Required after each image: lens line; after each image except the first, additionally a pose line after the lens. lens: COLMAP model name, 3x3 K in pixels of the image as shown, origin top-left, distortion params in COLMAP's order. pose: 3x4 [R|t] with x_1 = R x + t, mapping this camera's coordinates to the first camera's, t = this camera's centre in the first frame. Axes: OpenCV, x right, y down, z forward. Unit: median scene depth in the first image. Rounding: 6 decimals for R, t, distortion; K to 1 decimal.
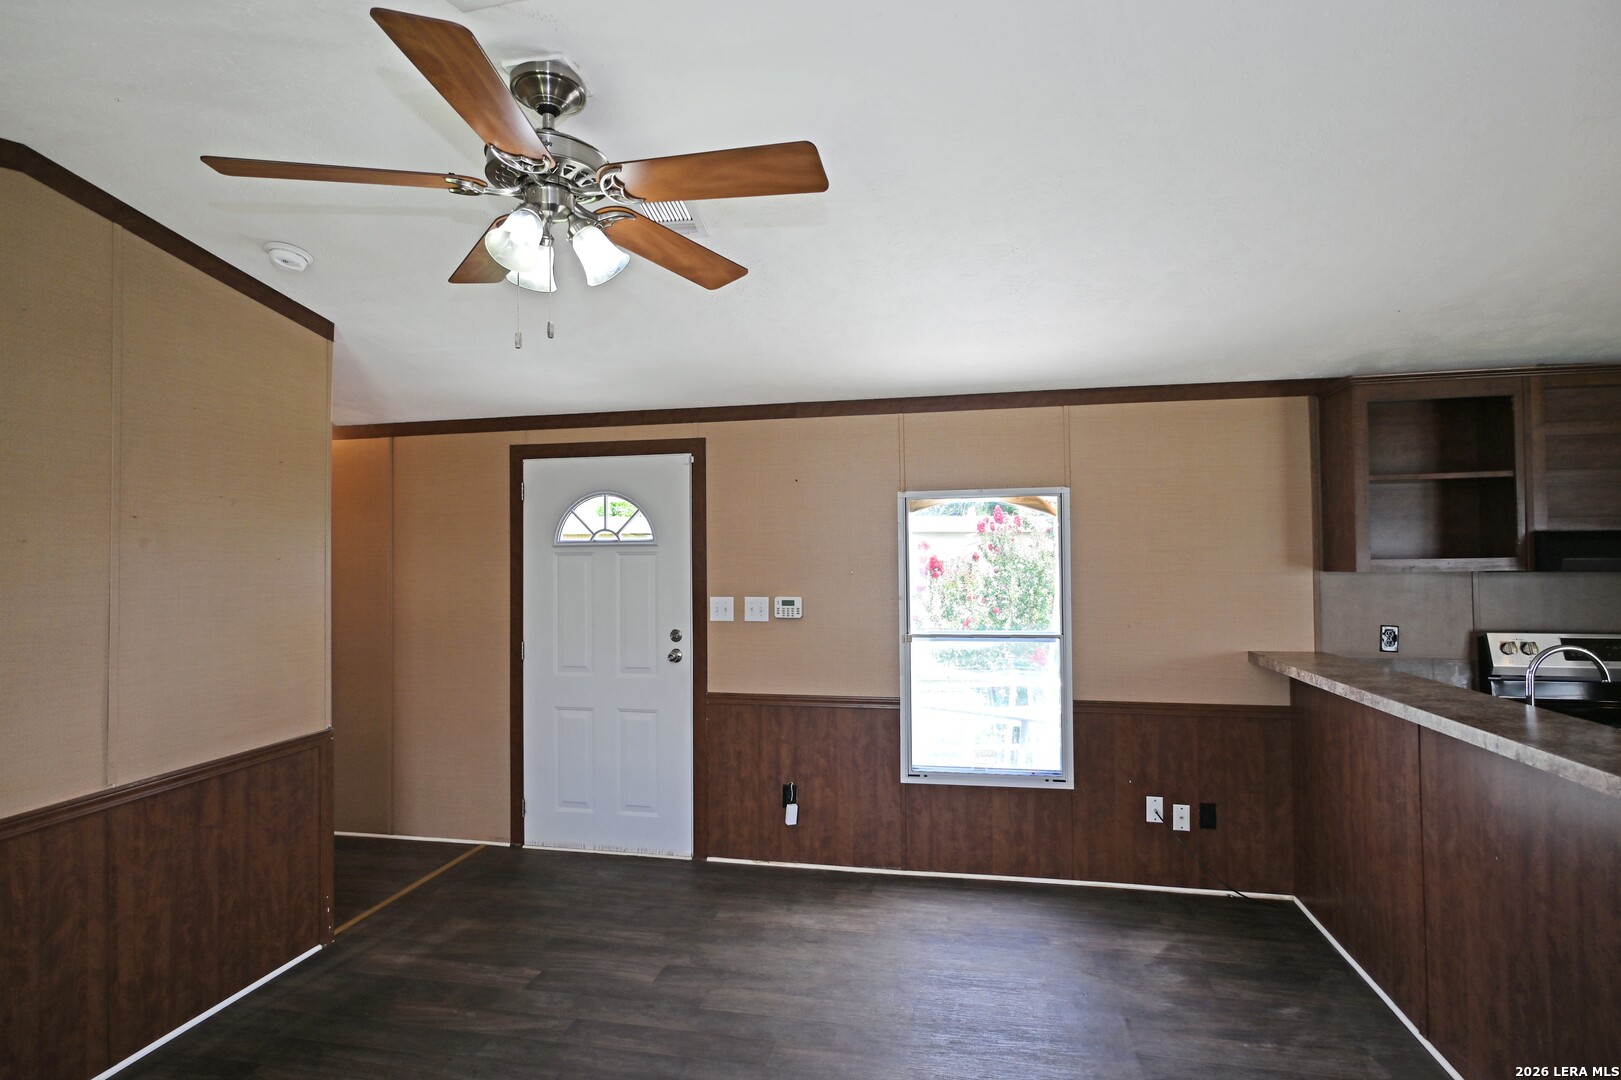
lens RADIAL K [[791.6, 0, 793.9], [0, 791.6, 542.2], [0, 0, 1]] dist [-0.003316, 0.000015]
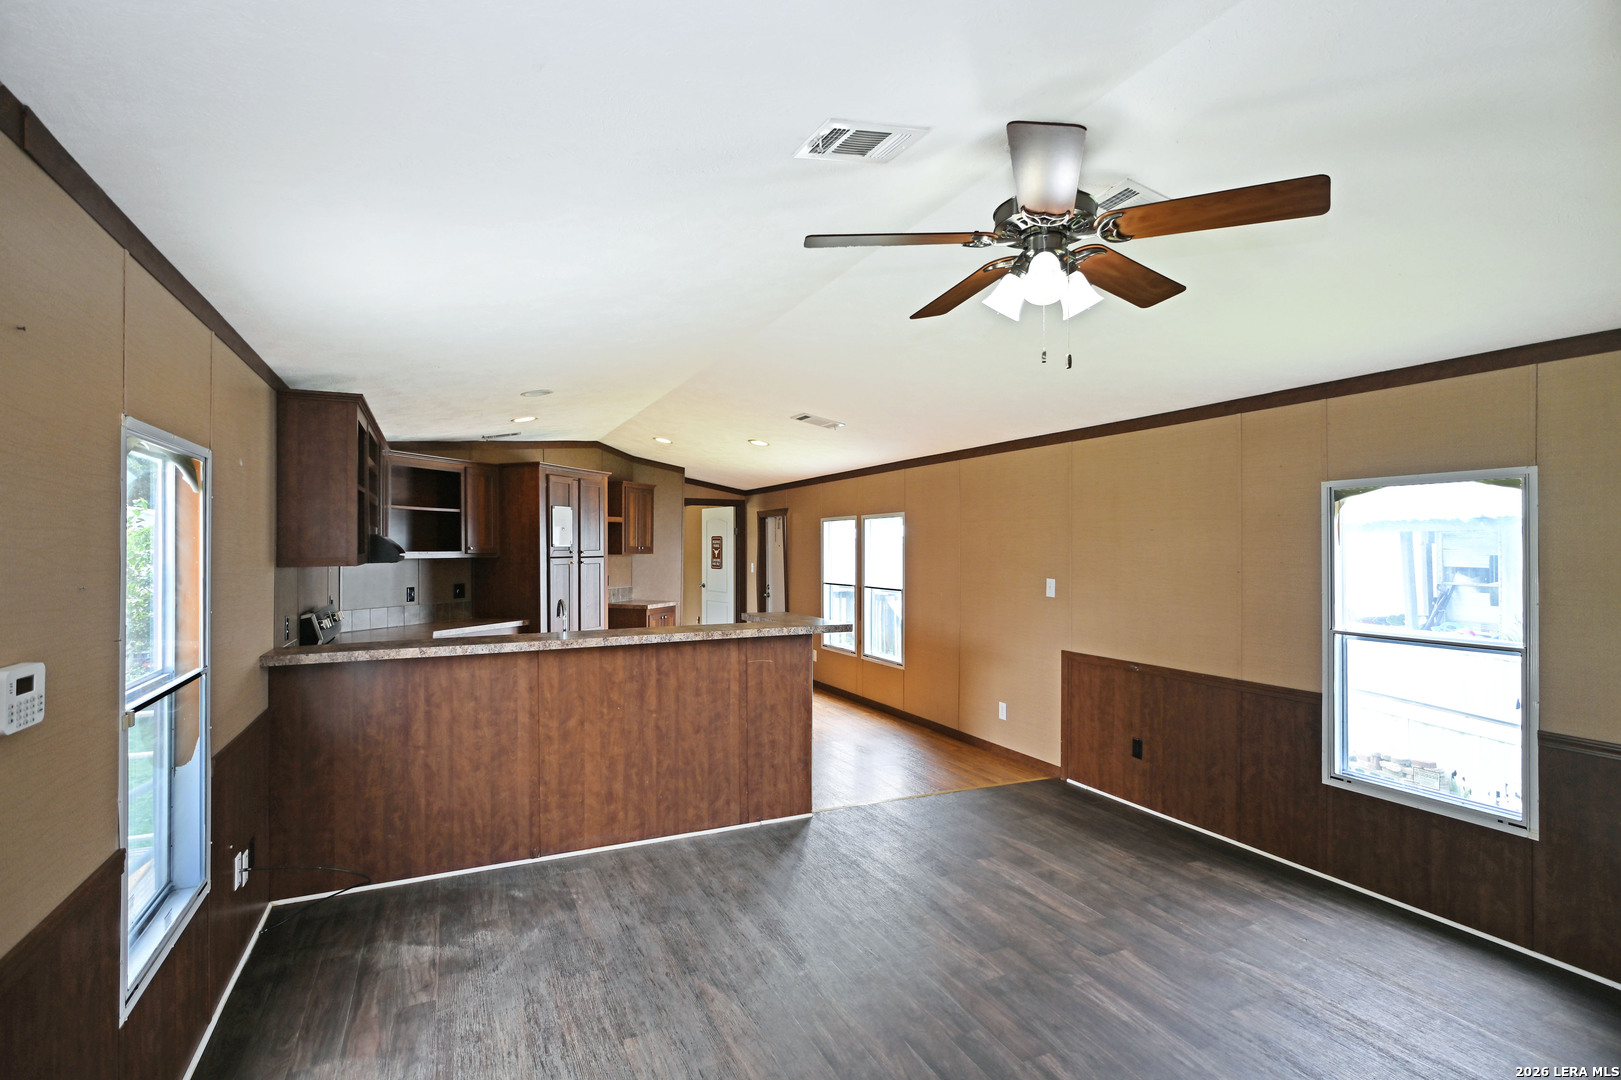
lens RADIAL K [[799.1, 0, 827.9], [0, 799.1, 539.5], [0, 0, 1]] dist [-0.014779, 0.000040]
pose [[-0.606354, 0.012694, 0.795094, -0.581457], [-0.010089, 0.999669, -0.023654, 0.018046], [-0.795131, -0.022364, -0.606025, 1.077470]]
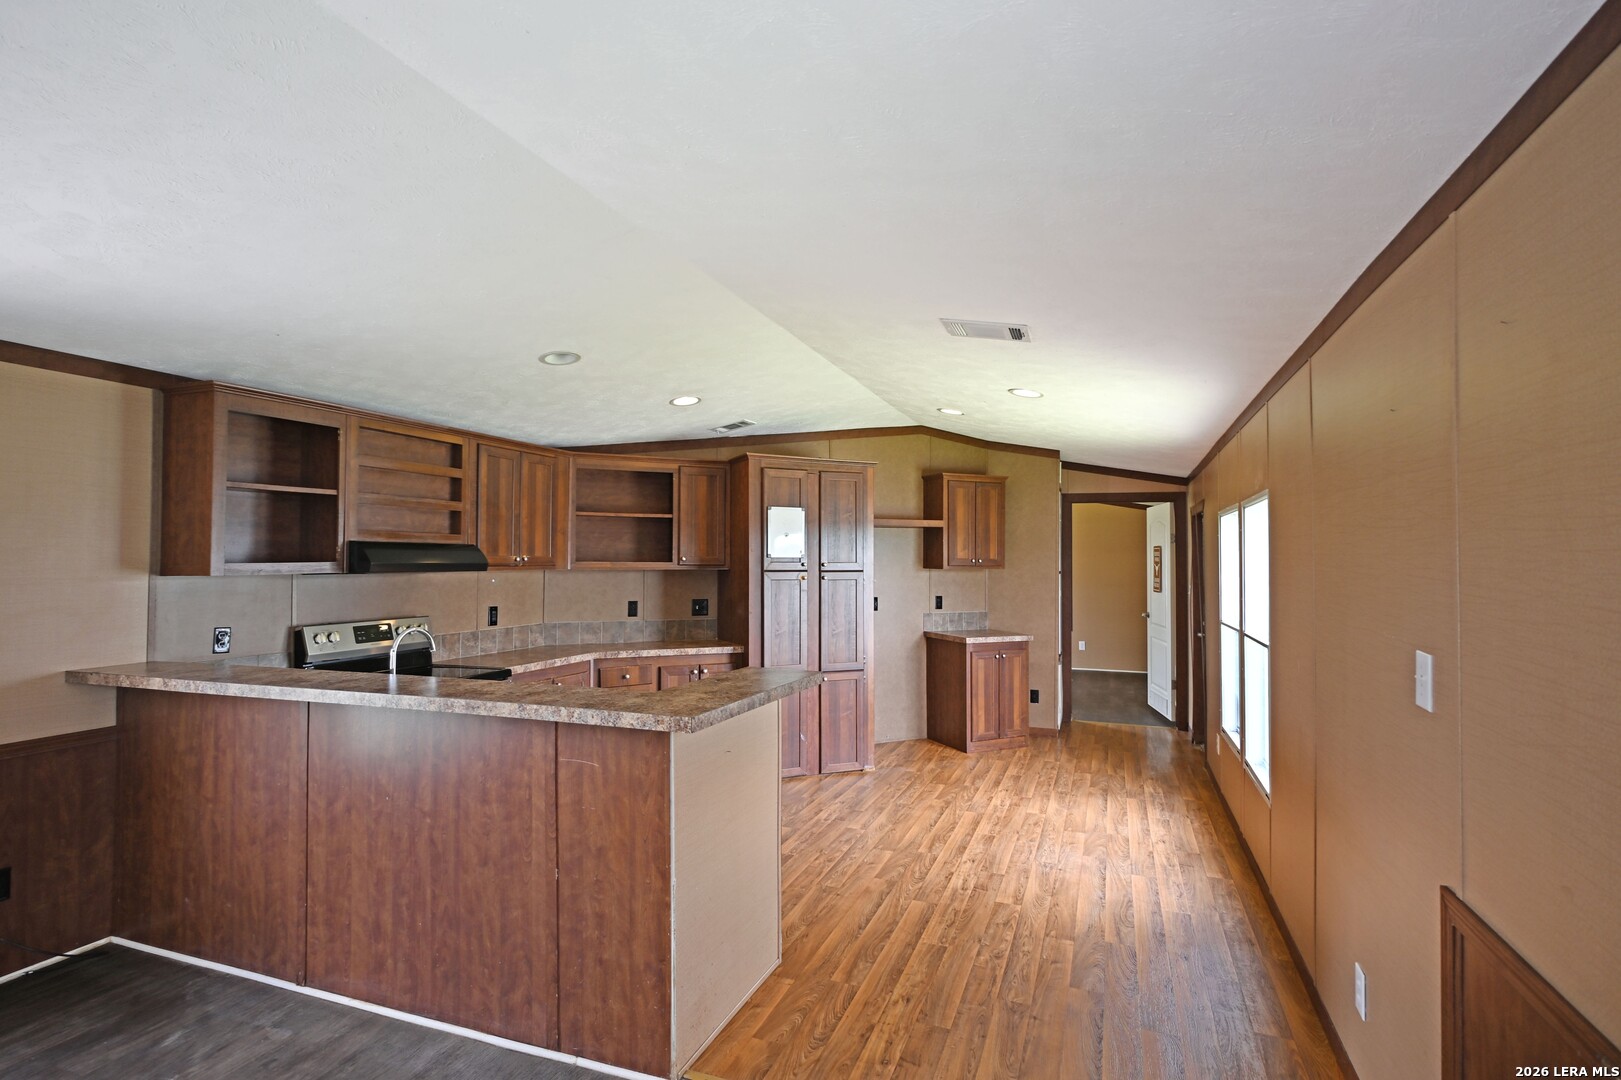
lens RADIAL K [[813.0, 0, 810.5], [0, 813.0, 540.0], [0, 0, 1]] dist [-0.001208, 0.000509]
pose [[0.158171, 0.030849, 0.986930, -0.177898], [-0.021921, 0.999375, -0.027725, 0.003858], [-0.987168, -0.017249, 0.158748, 0.075541]]
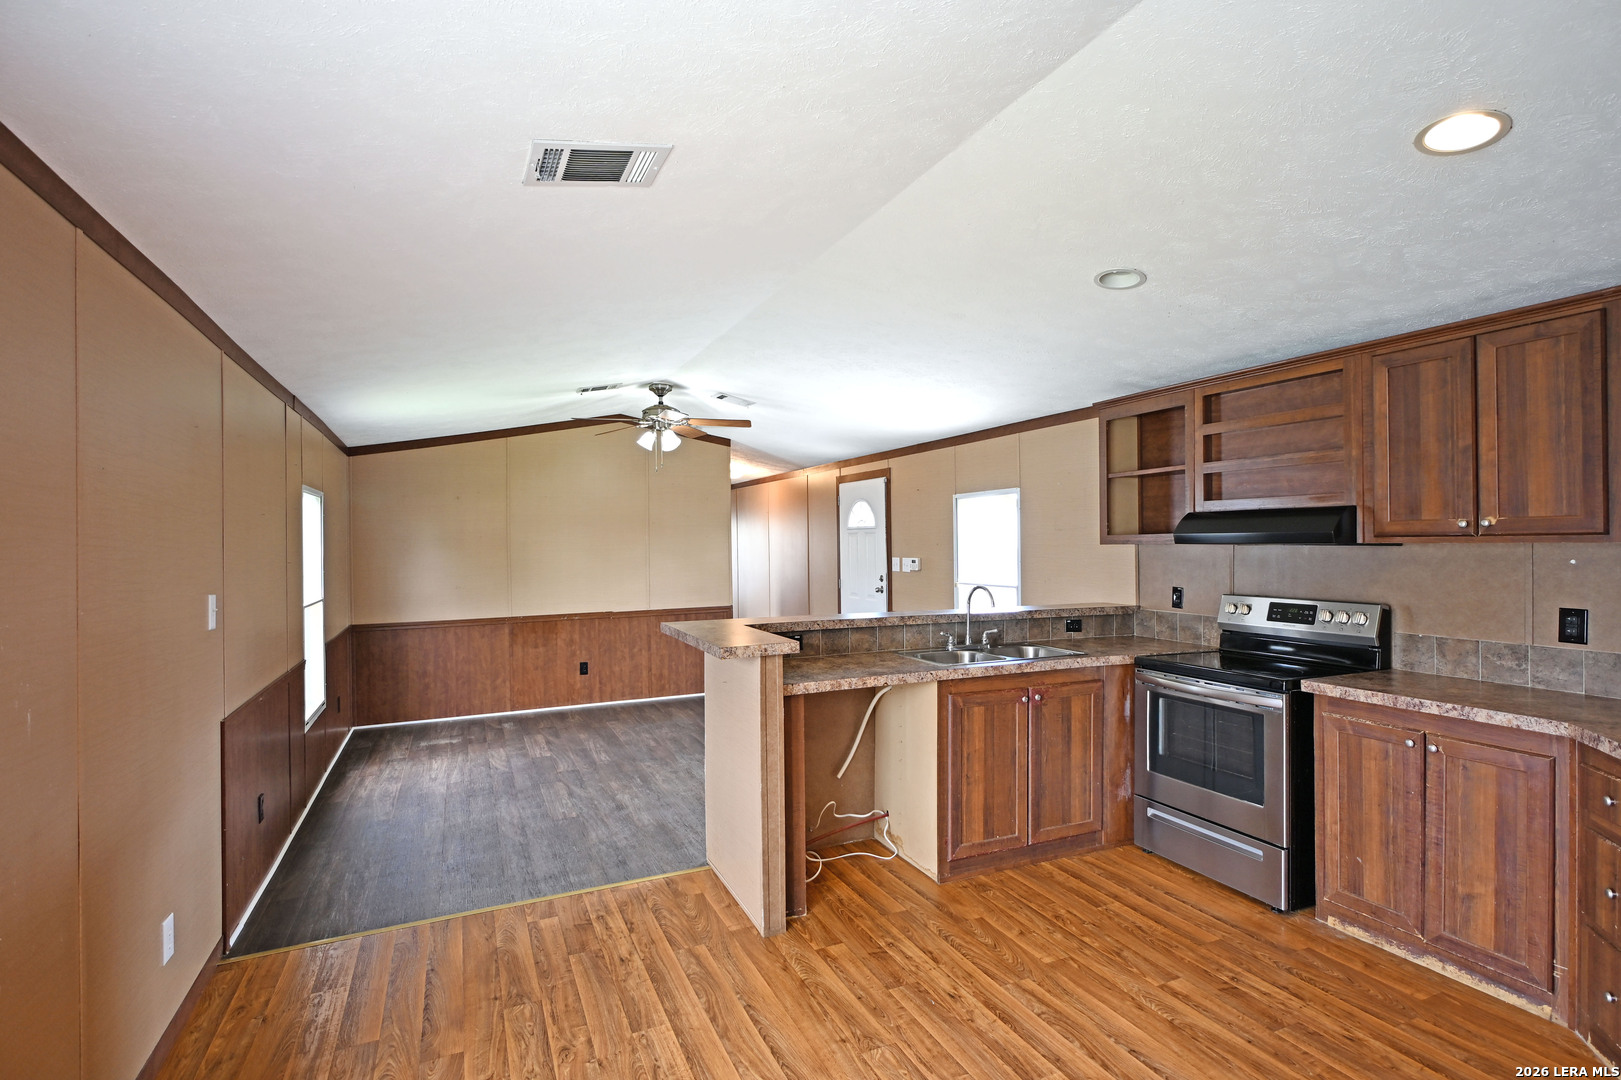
lens RADIAL K [[799.1, 0, 827.9], [0, 799.1, 539.5], [0, 0, 1]] dist [-0.014779, 0.000040]
pose [[0.591906, -0.000409, -0.806007, 1.452305], [0.021684, 0.999646, 0.015417, -0.002098], [0.805715, -0.026603, 0.591705, -0.203994]]
